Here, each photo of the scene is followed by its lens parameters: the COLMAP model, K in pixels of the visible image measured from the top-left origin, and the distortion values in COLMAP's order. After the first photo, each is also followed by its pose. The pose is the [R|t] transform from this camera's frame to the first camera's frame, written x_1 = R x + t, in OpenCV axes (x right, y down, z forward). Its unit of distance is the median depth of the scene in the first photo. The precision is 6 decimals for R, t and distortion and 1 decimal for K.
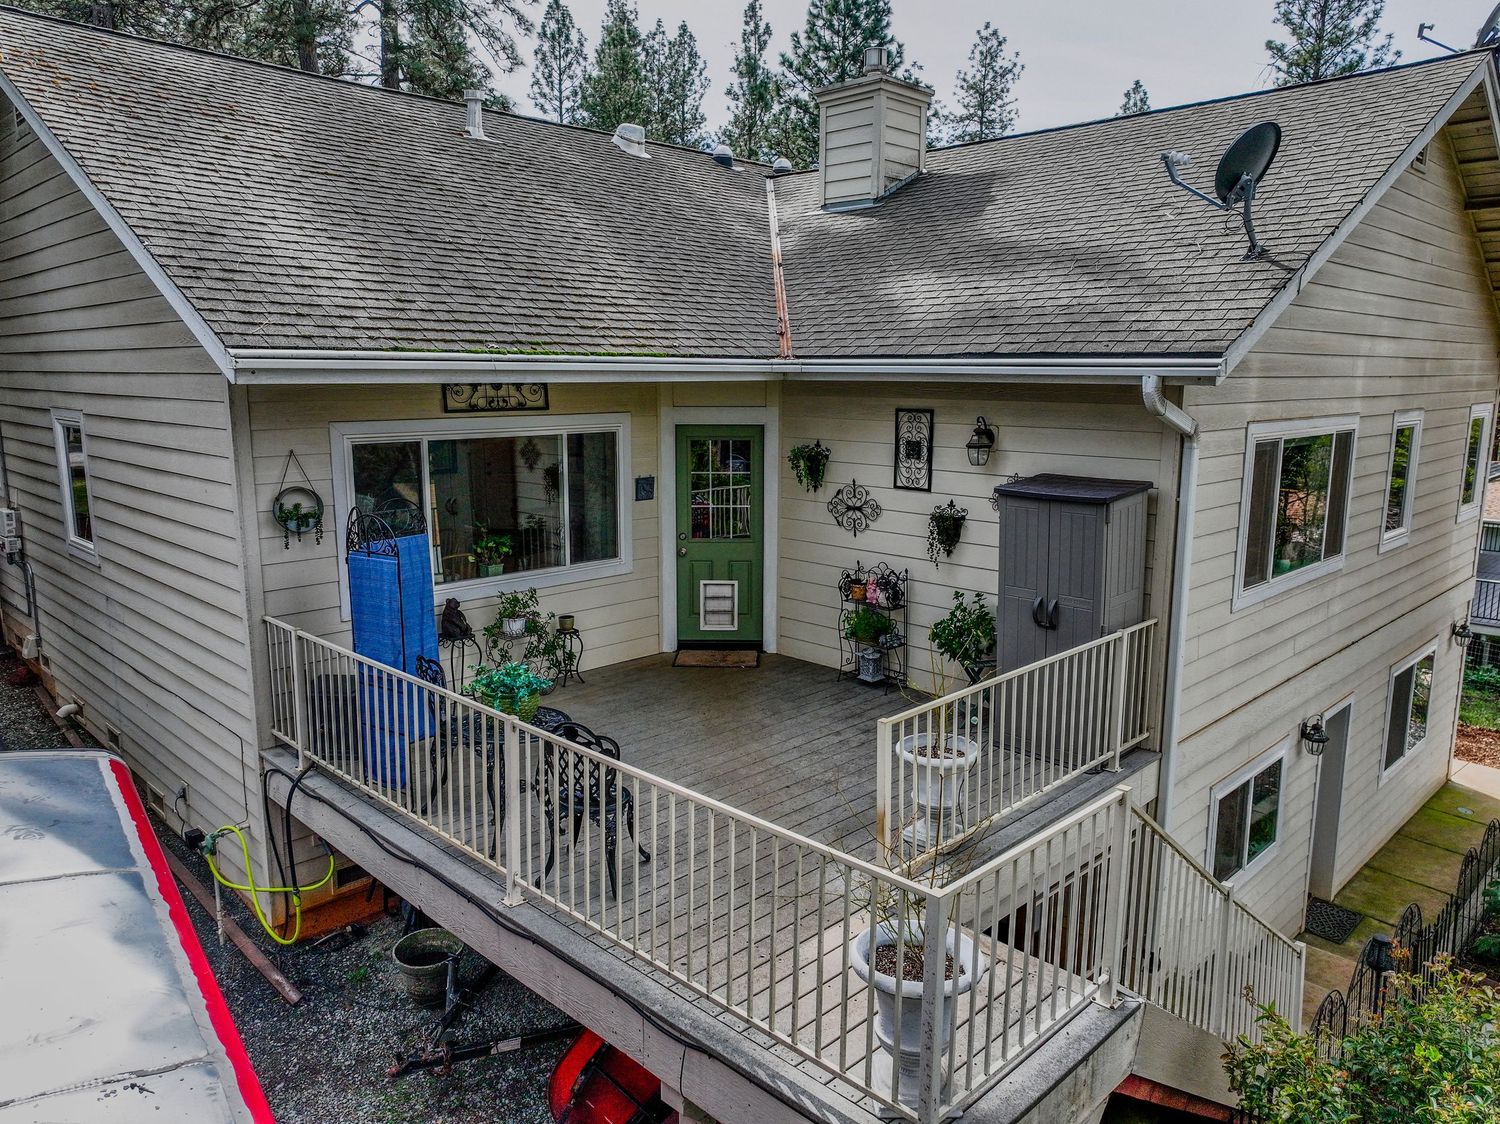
lens RADIAL K [[1057.1, 0, 744.4], [0, 1057.1, 556.7], [0, 0, 1]] dist [-0.004119, 0.021071]
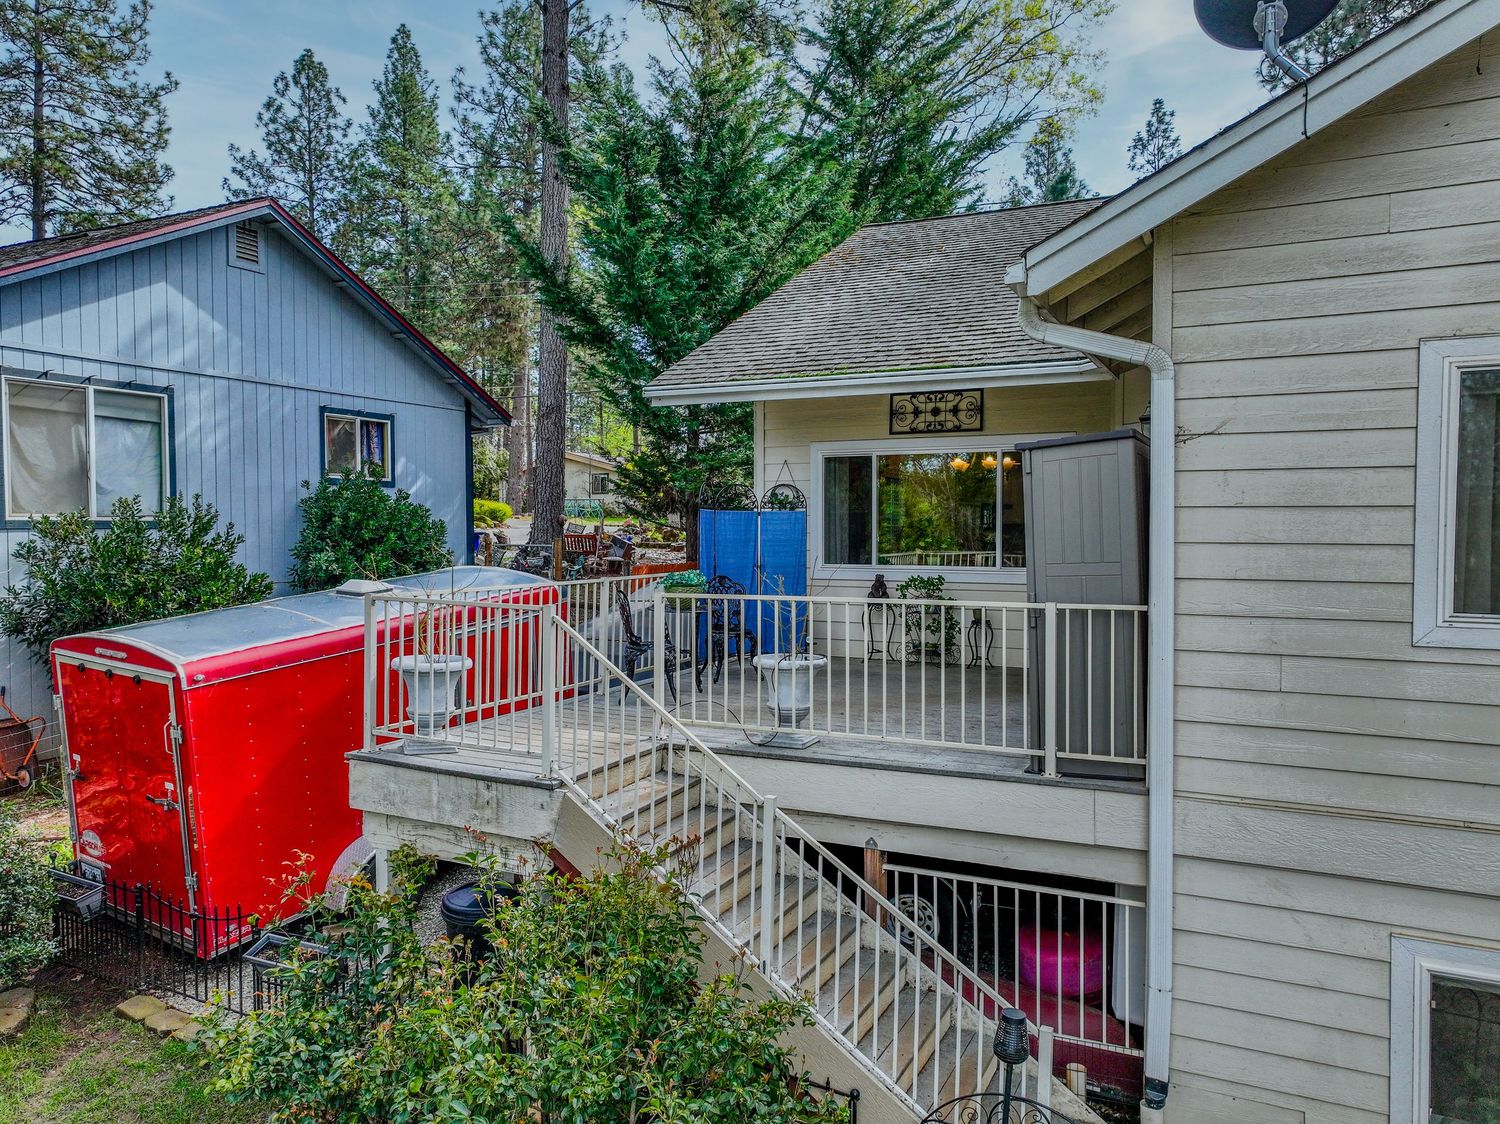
lens RADIAL K [[1057.1, 0, 746.3], [0, 1057.1, 559.4], [0, 0, 1]] dist [-0.004119, 0.021071]
pose [[0.332302, 0.028691, -0.942737, 1.037611], [-0.161567, 0.986494, -0.026928, 0.096854], [0.929232, 0.161263, 0.332449, 0.455494]]
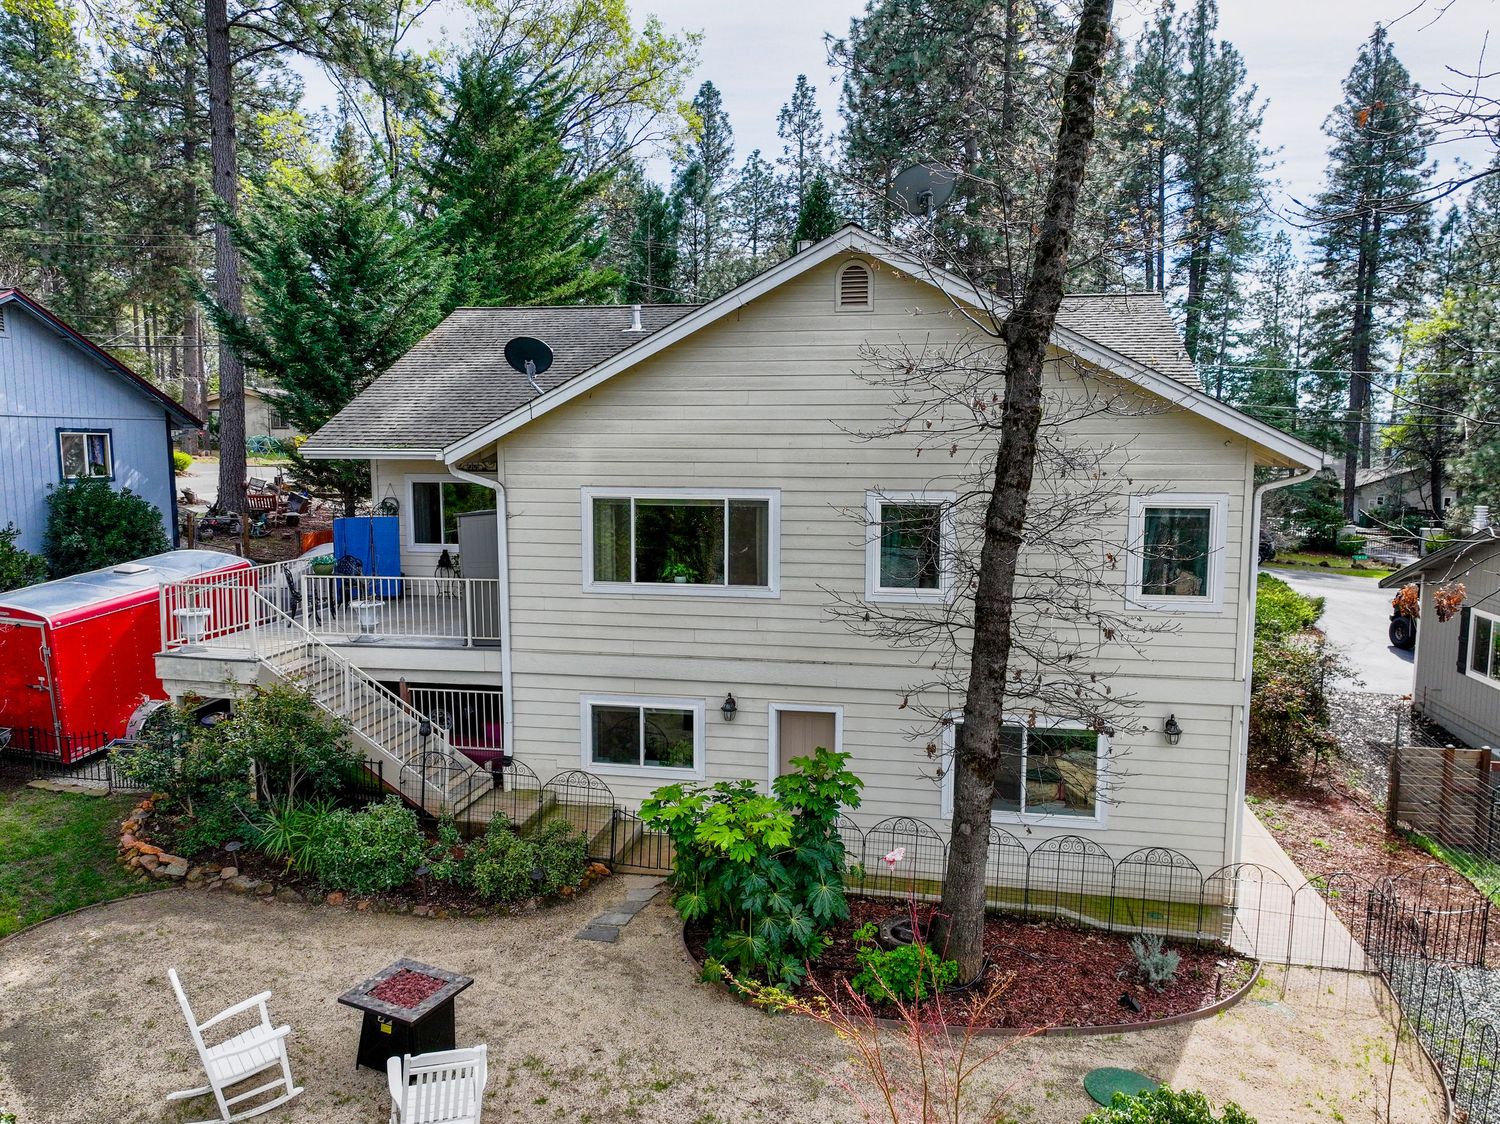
lens RADIAL K [[1057.1, 0, 743.1], [0, 1057.1, 557.6], [0, 0, 1]] dist [-0.004119, 0.021071]
pose [[0.572457, 0.088225, -0.815174, 2.324418], [-0.140621, 0.990028, 0.008398, -0.062547], [0.807786, 0.109823, 0.579155, 0.189021]]
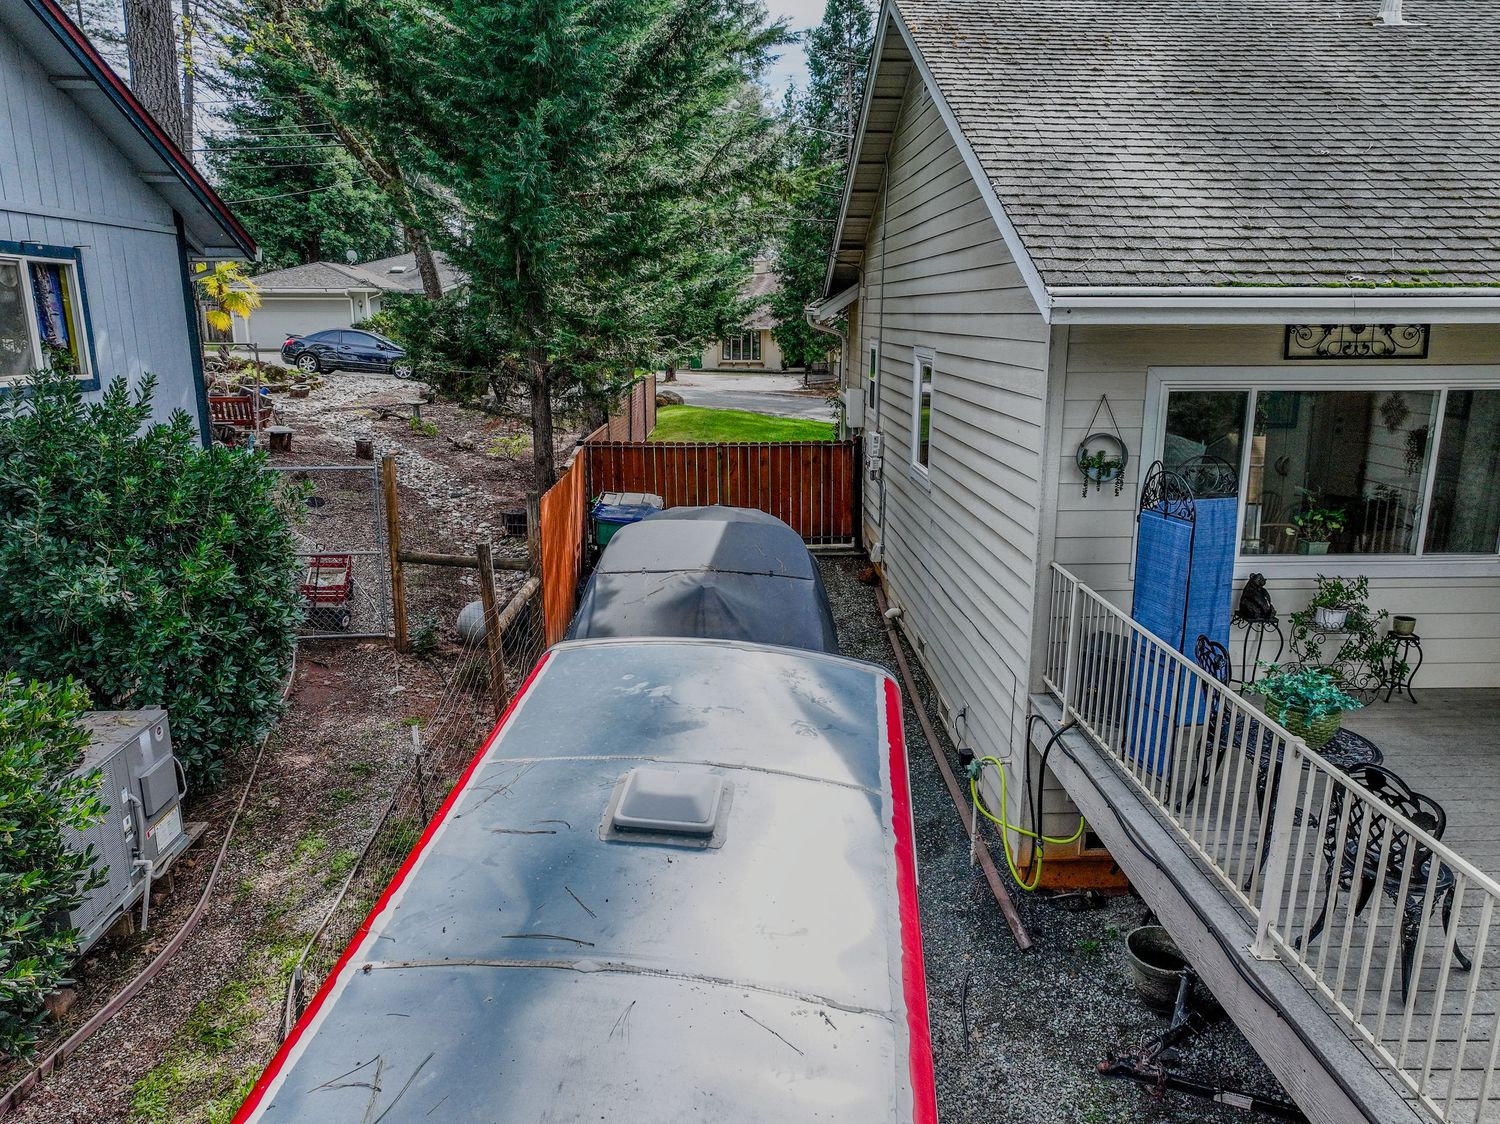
lens RADIAL K [[1057.1, 0, 751.5], [0, 1057.1, 560.1], [0, 0, 1]] dist [-0.004119, 0.021071]
pose [[0.732270, 0.153133, -0.663574, -0.005403], [-0.115514, 0.988201, 0.100575, -0.012424], [0.671146, 0.003004, 0.741319, 0.080001]]
